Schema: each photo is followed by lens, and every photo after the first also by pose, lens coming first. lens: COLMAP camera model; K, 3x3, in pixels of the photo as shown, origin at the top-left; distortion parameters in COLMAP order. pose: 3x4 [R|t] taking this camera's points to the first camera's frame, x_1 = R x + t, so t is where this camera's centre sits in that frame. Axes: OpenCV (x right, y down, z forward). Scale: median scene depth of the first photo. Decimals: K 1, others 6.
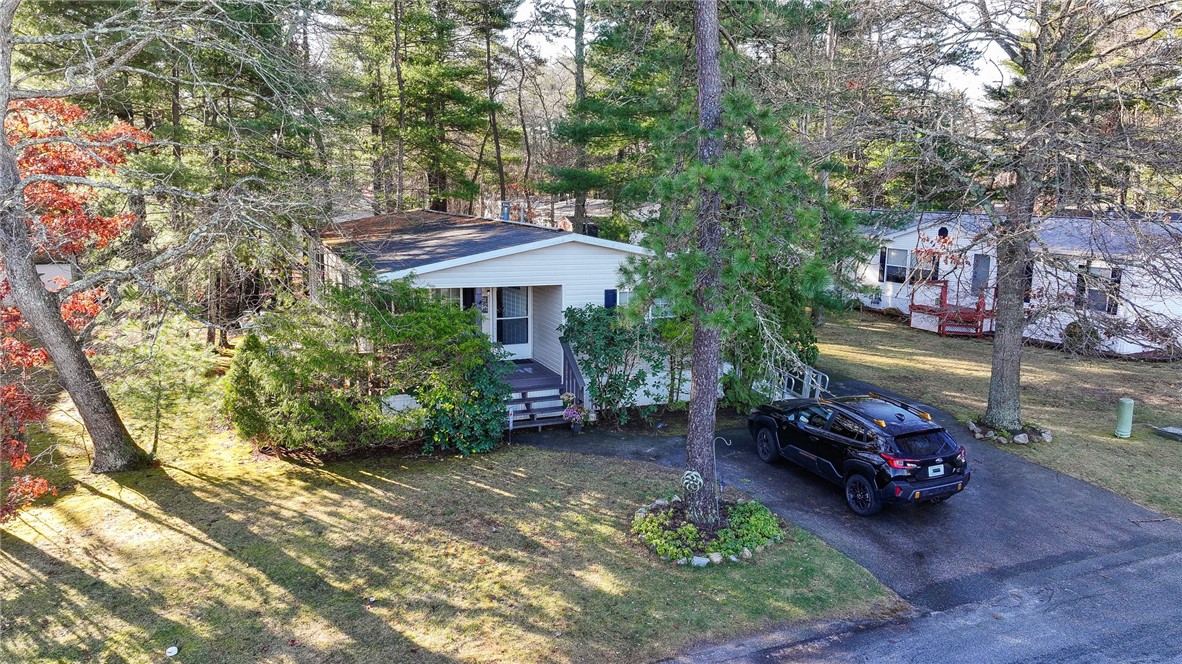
lens RADIAL K [[839.6, 0, 587.0], [0, 839.6, 335.2], [0, 0, 1]] dist [-0.012890, 0.020270]
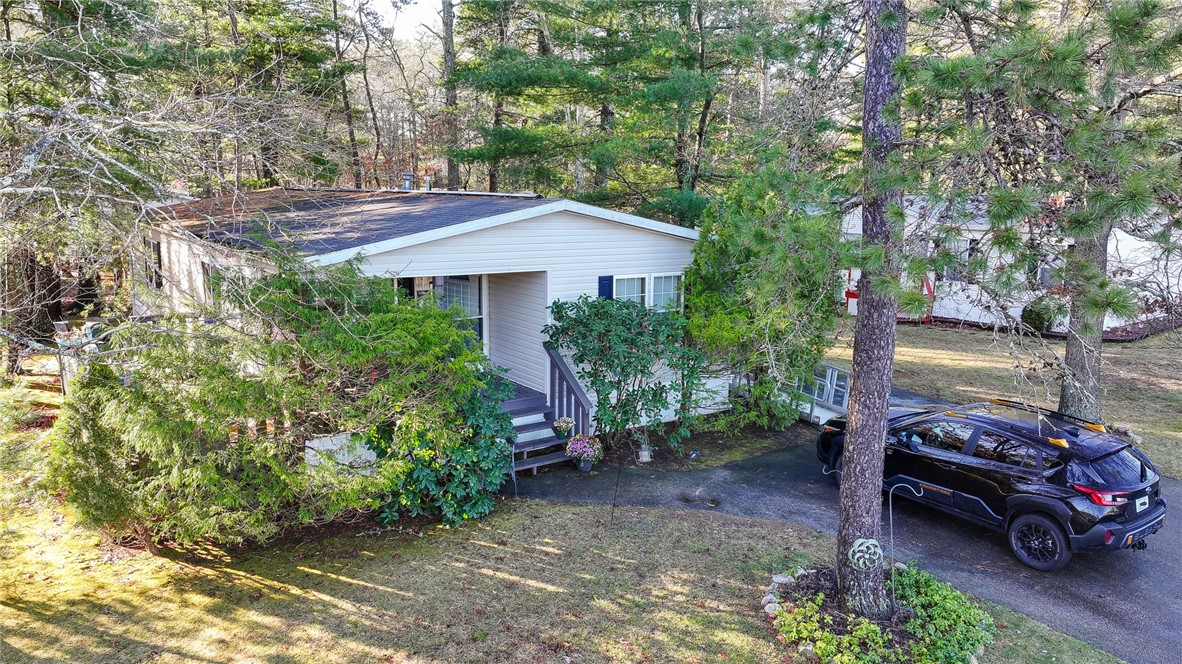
lens RADIAL K [[839.6, 0, 591.2], [0, 839.6, 331.9], [0, 0, 1]] dist [-0.012890, 0.020270]
pose [[0.975845, -0.036949, 0.215317, -0.183068], [0.037050, 0.999307, 0.003571, -0.009040], [-0.215300, 0.004492, 0.976538, 0.331572]]
